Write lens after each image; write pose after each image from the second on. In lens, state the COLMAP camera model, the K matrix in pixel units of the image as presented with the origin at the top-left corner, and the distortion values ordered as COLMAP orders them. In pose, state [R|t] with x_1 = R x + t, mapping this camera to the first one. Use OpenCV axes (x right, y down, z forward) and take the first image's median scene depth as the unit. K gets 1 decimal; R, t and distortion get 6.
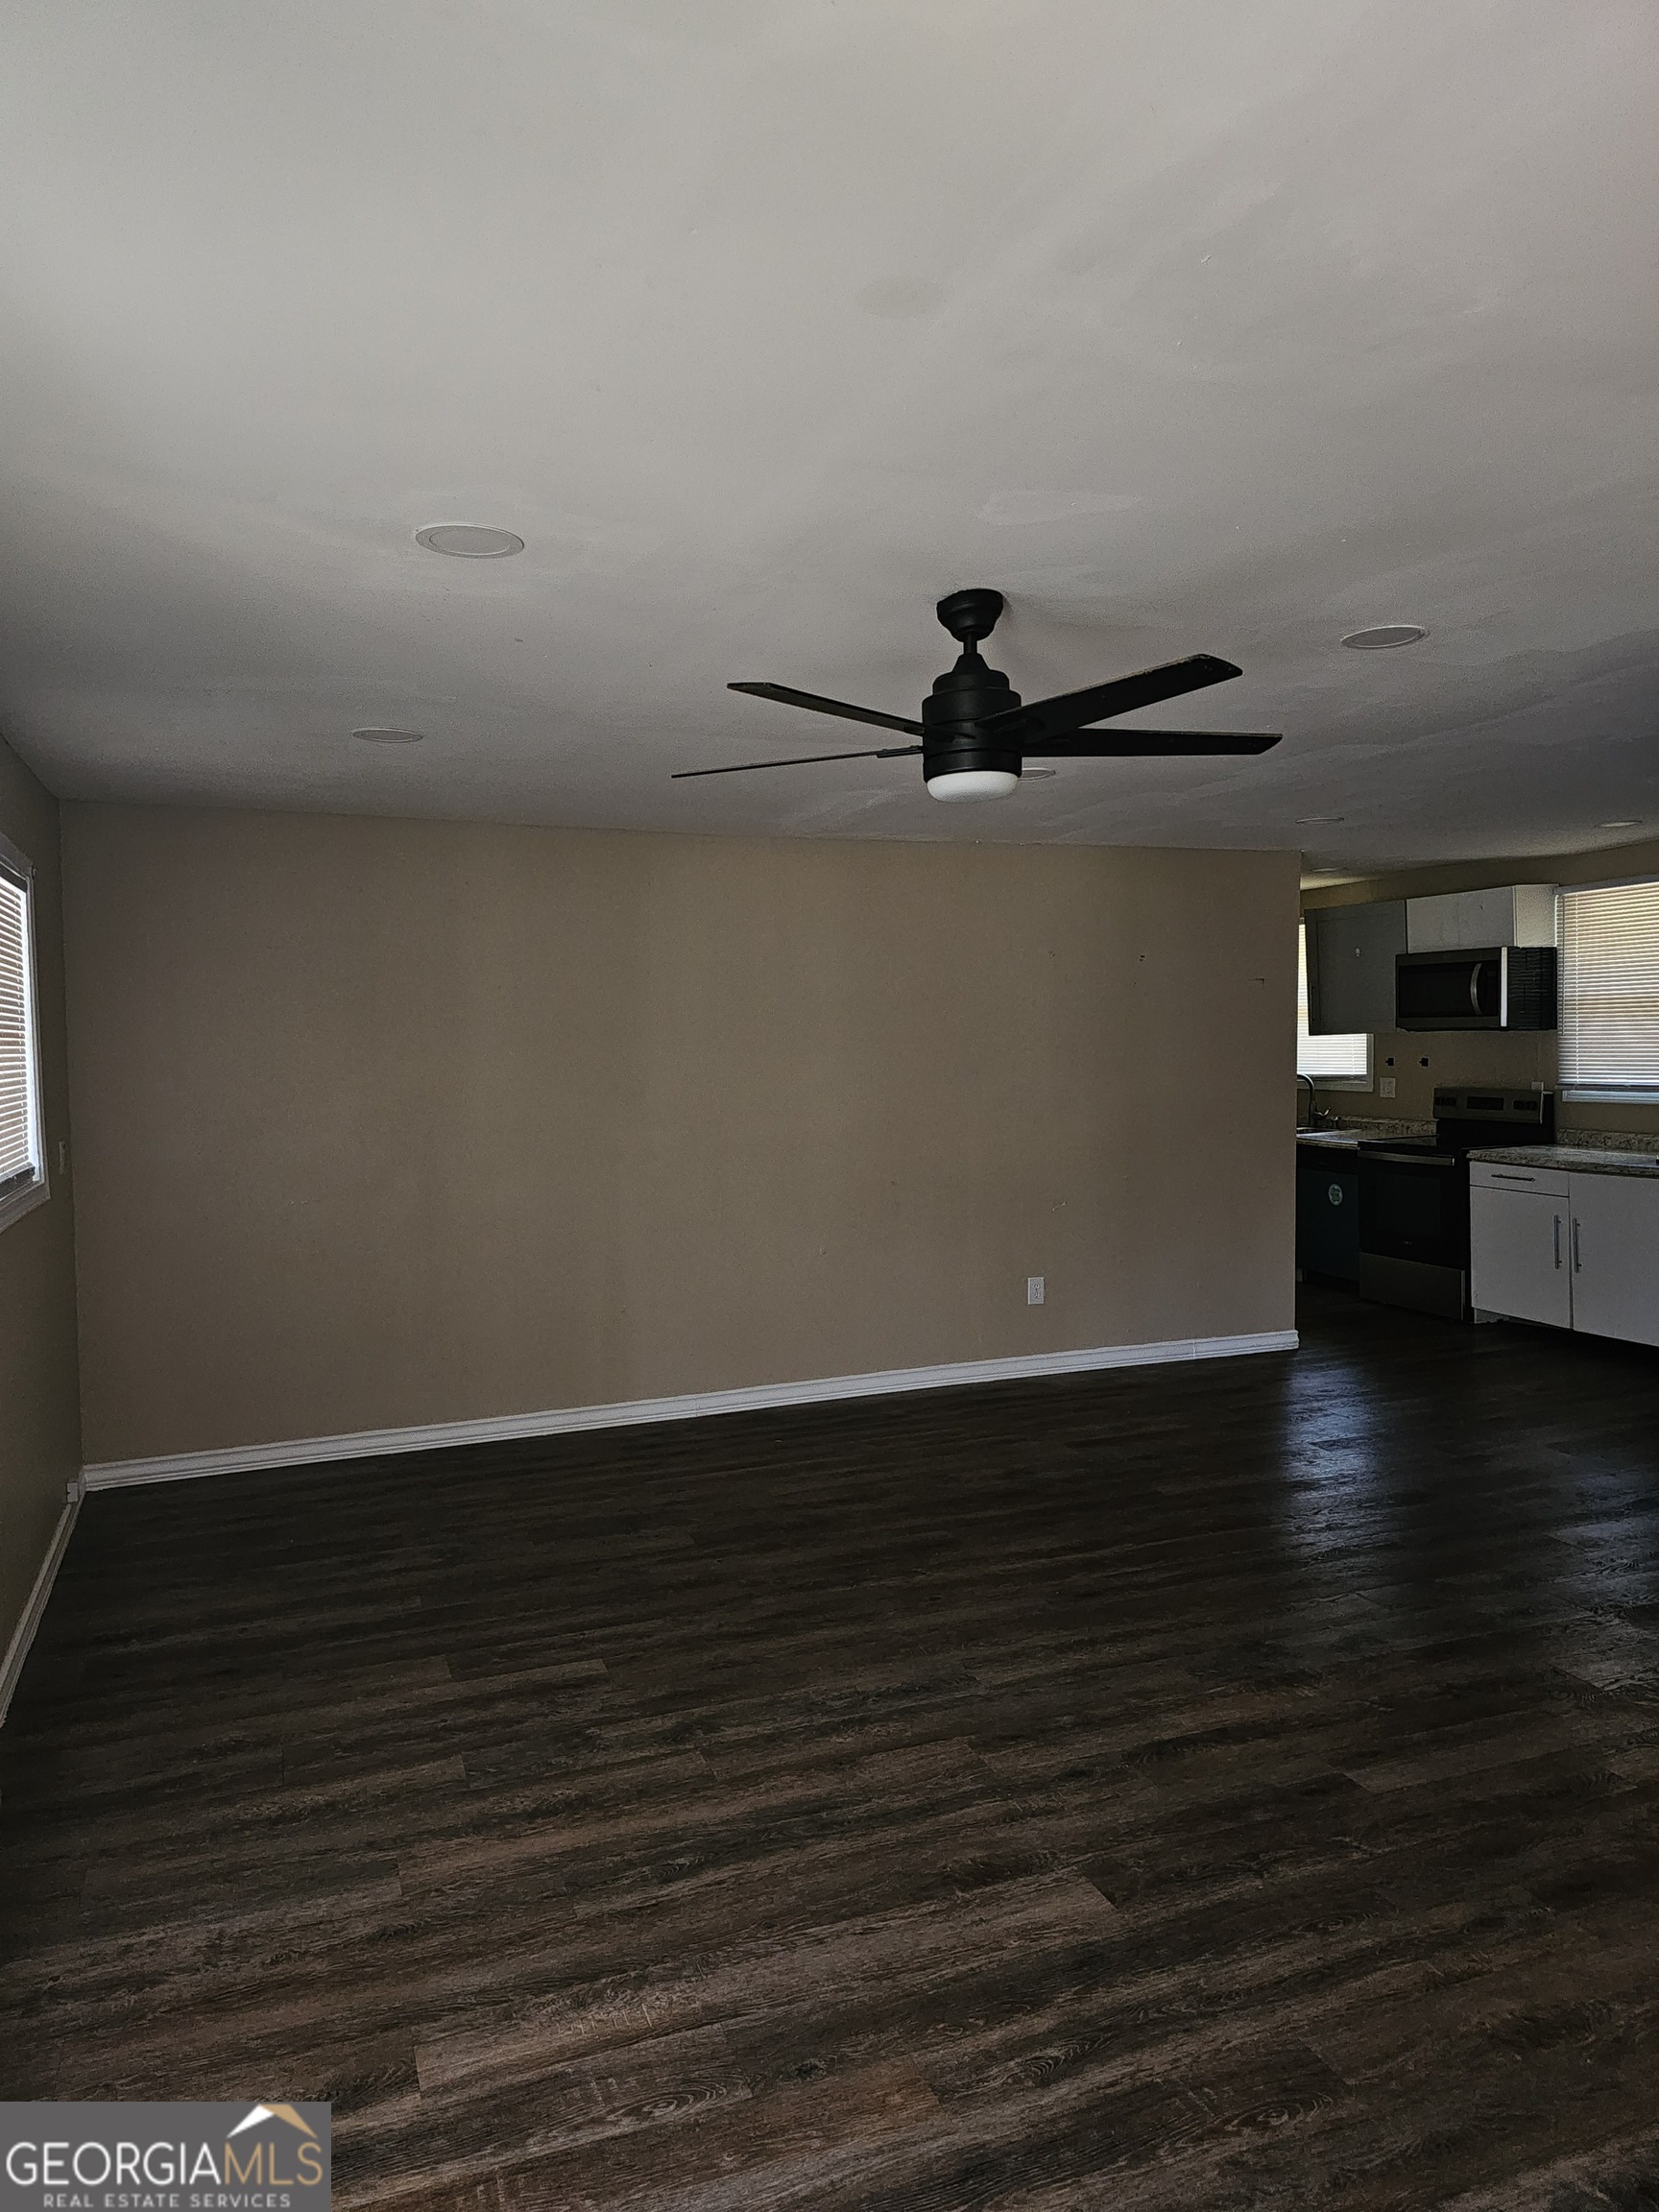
lens RADIAL K [[1506.3, 0, 827.5], [0, 1506.3, 1102.7], [0, 0, 1]] dist [0.029094, 0.001427]
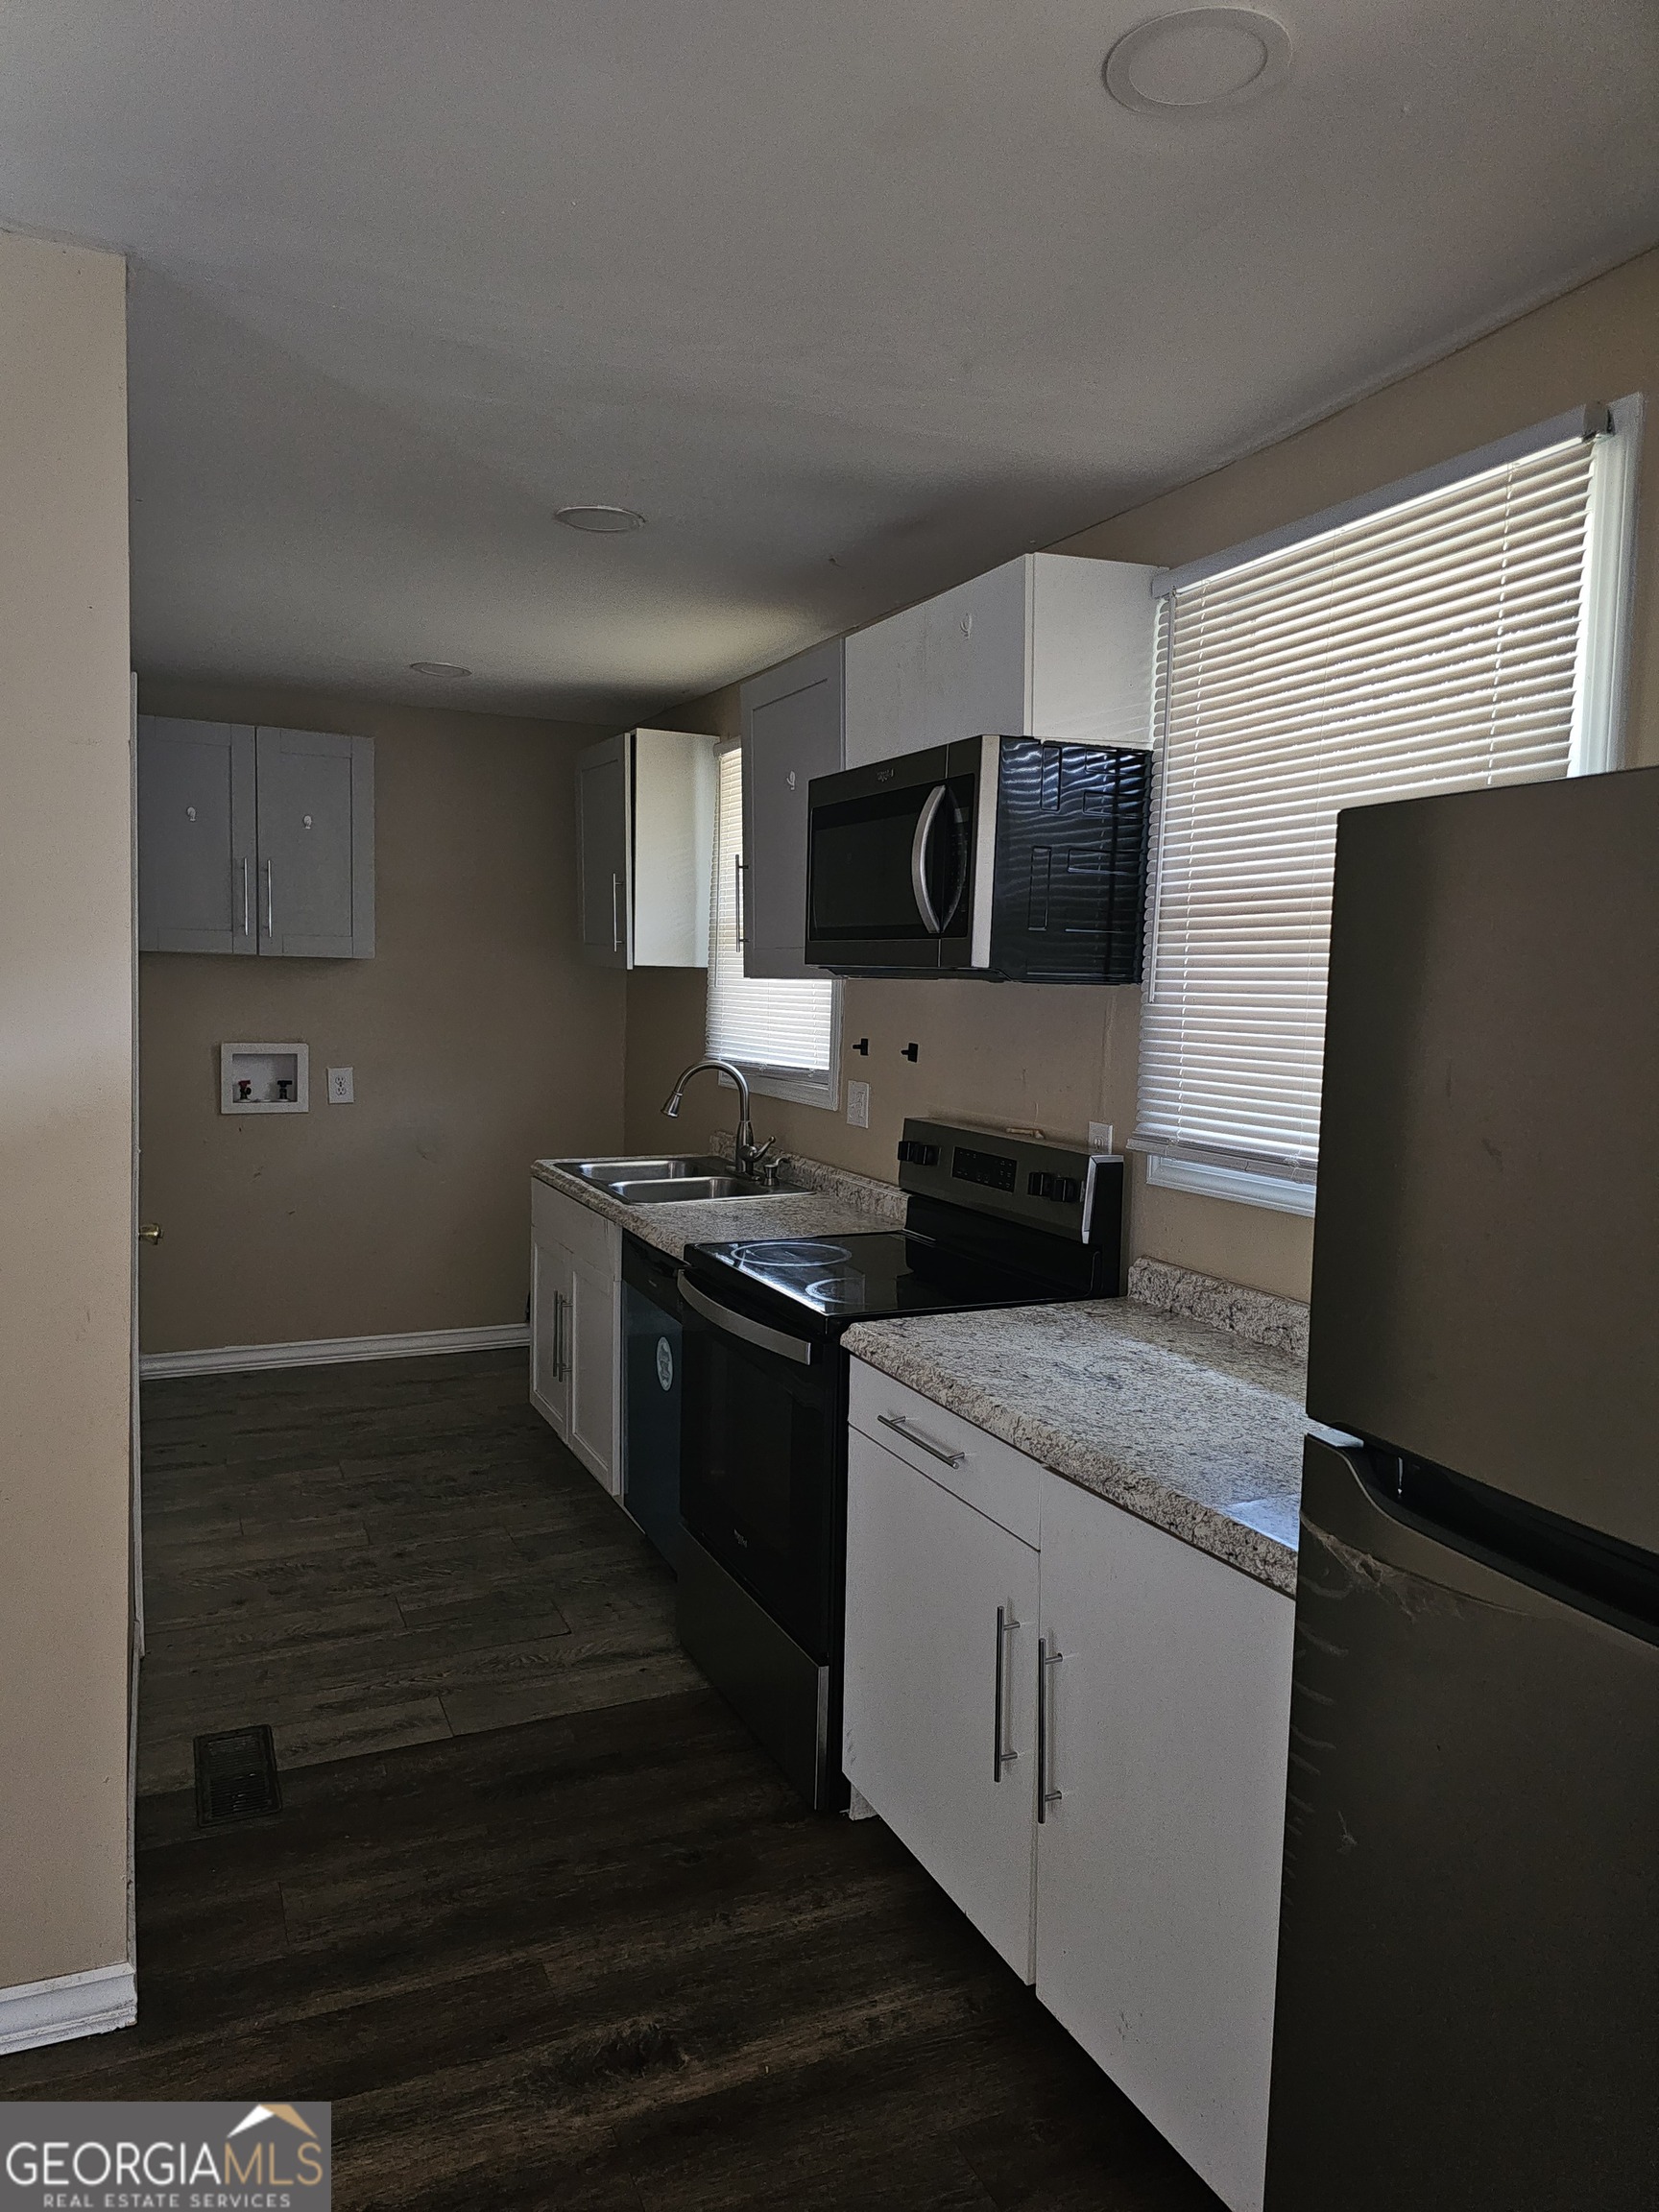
lens RADIAL K [[1506.3, 0, 828.8], [0, 1506.3, 1107.1], [0, 0, 1]] dist [0.029094, 0.001427]
pose [[0.998058, 0.036932, 0.050160, 0.392311], [-0.038992, 0.998409, 0.040729, -0.030765], [-0.048576, -0.042606, 0.997910, 0.650341]]
